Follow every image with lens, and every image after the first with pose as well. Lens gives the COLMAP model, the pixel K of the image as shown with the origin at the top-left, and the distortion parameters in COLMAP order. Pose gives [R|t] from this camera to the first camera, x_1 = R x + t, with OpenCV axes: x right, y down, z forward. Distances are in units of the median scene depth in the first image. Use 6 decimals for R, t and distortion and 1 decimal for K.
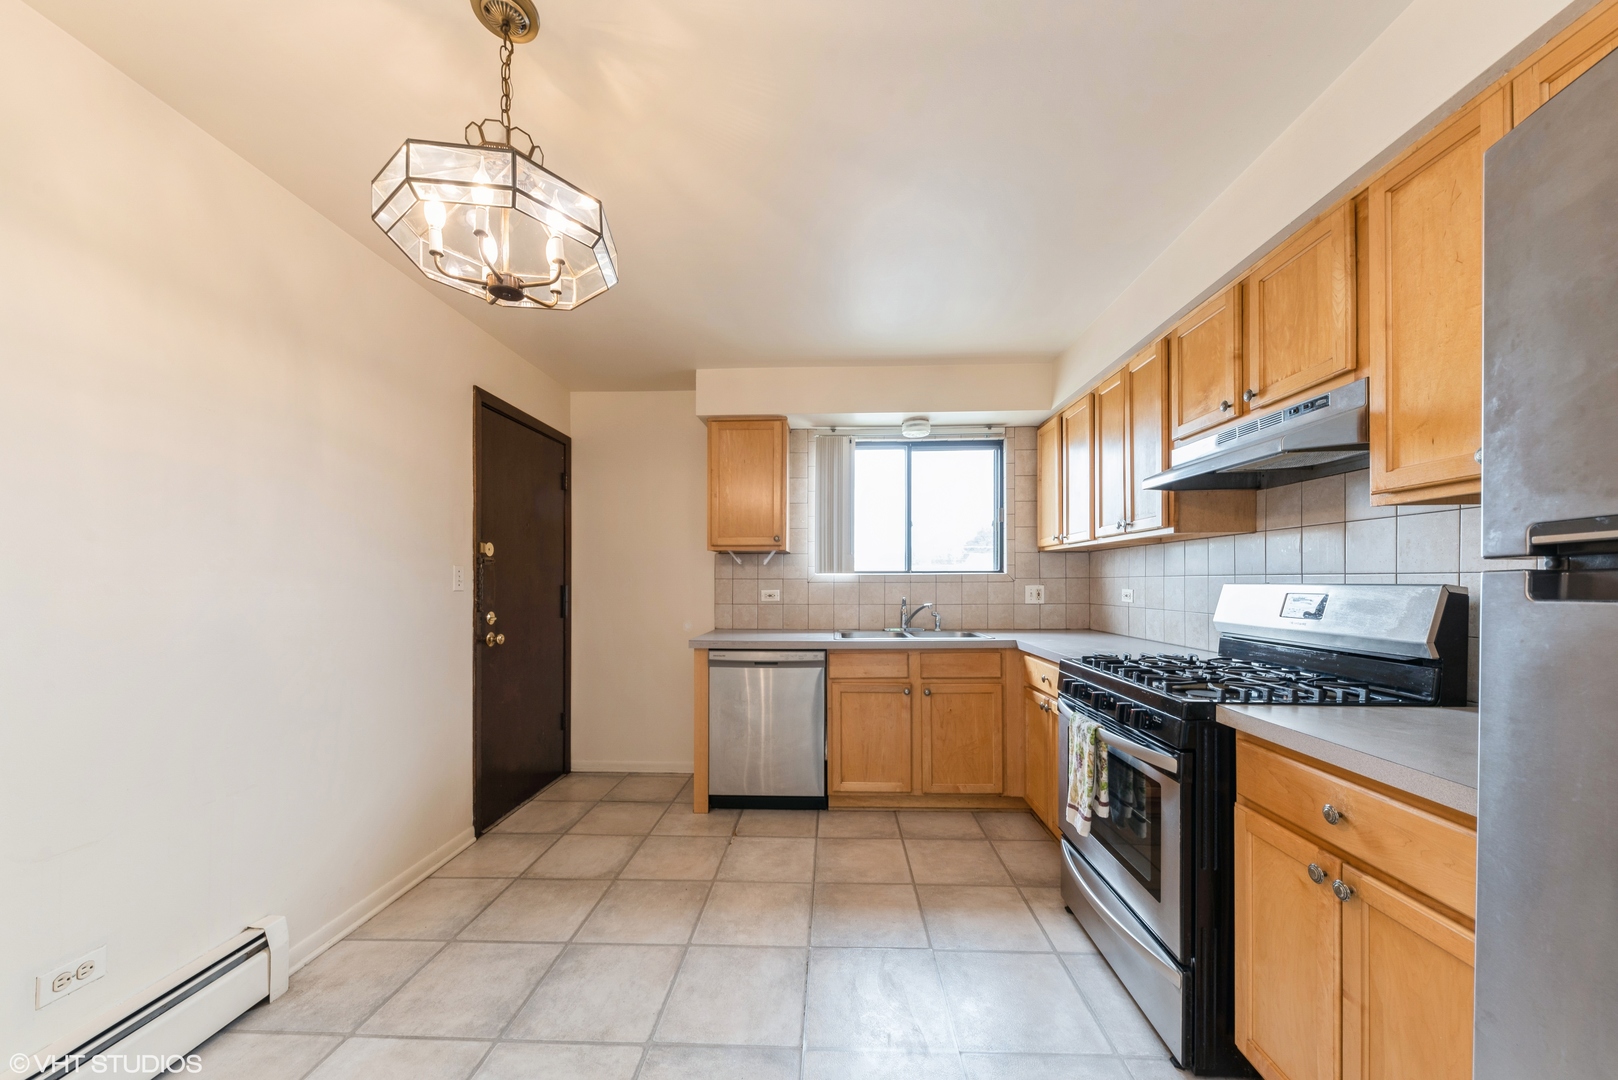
lens RADIAL K [[558.9, 0, 806.7], [0, 558.9, 580.0], [0, 0, 1]] dist [0.002524, -0.000452]
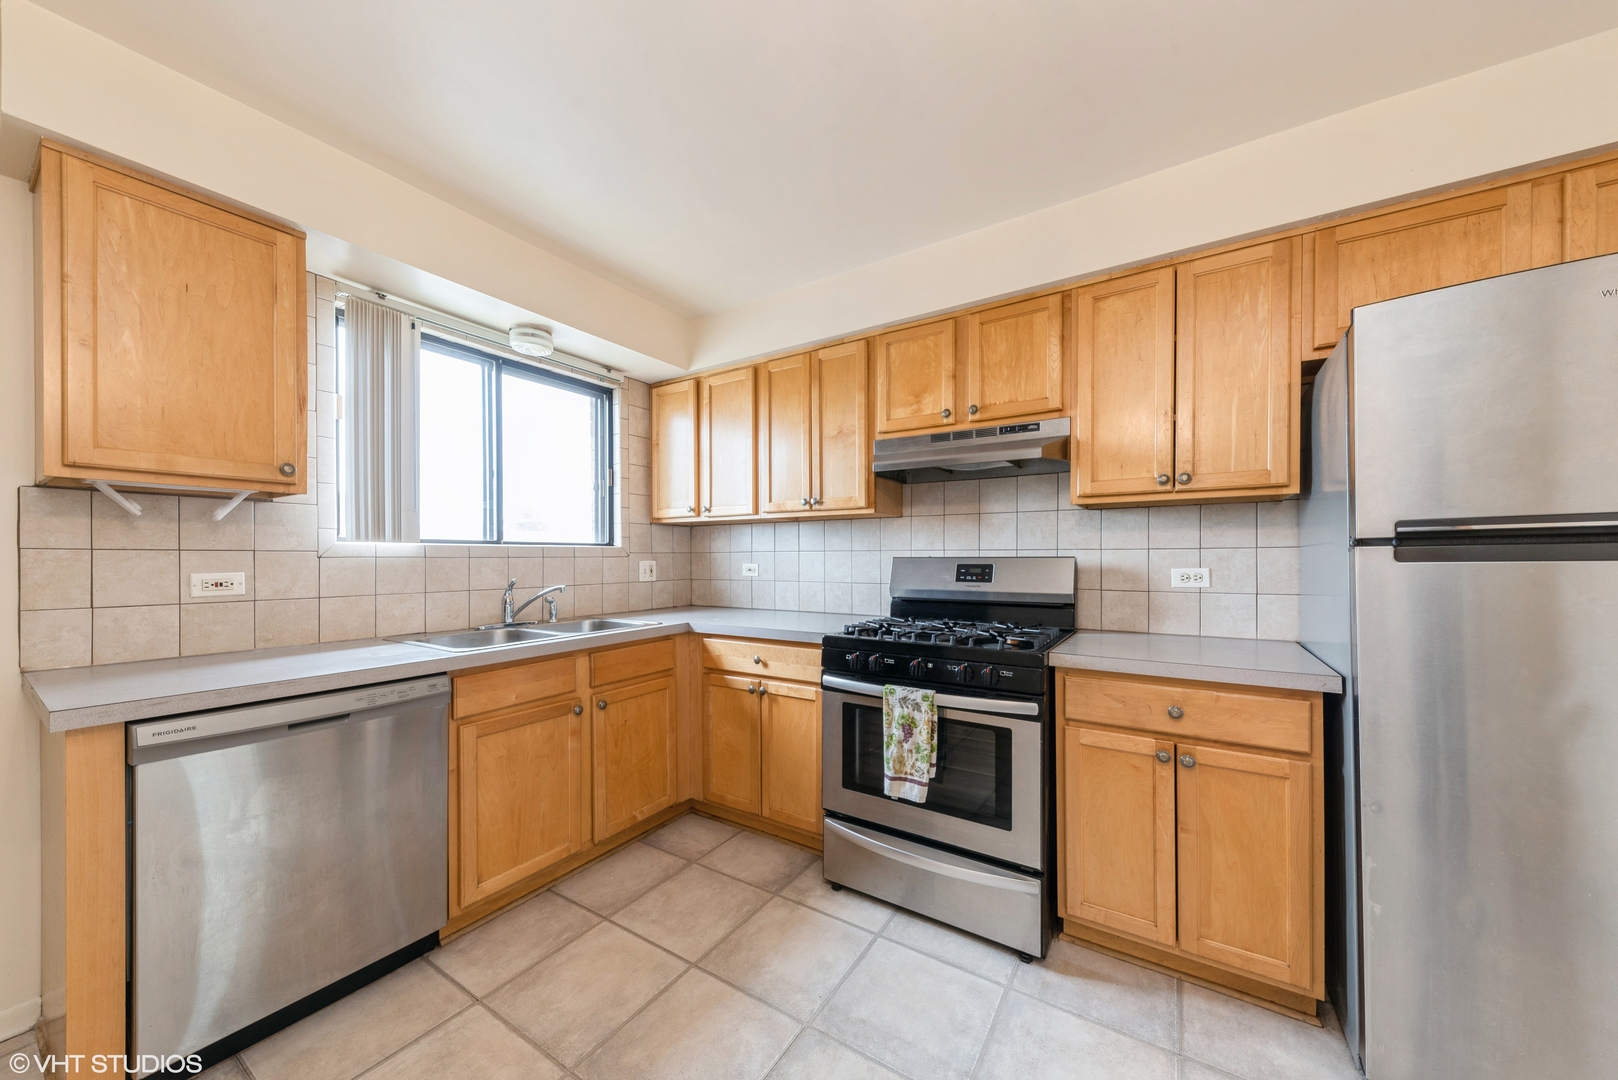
lens RADIAL K [[558.9, 0, 811.8], [0, 558.9, 560.5], [0, 0, 1]] dist [0.002524, -0.000452]
pose [[0.501260, -0.004212, 0.865287, -0.284278], [-0.000689, 0.999986, 0.005267, 0.004937], [-0.865297, -0.003236, 0.501250, 0.385355]]
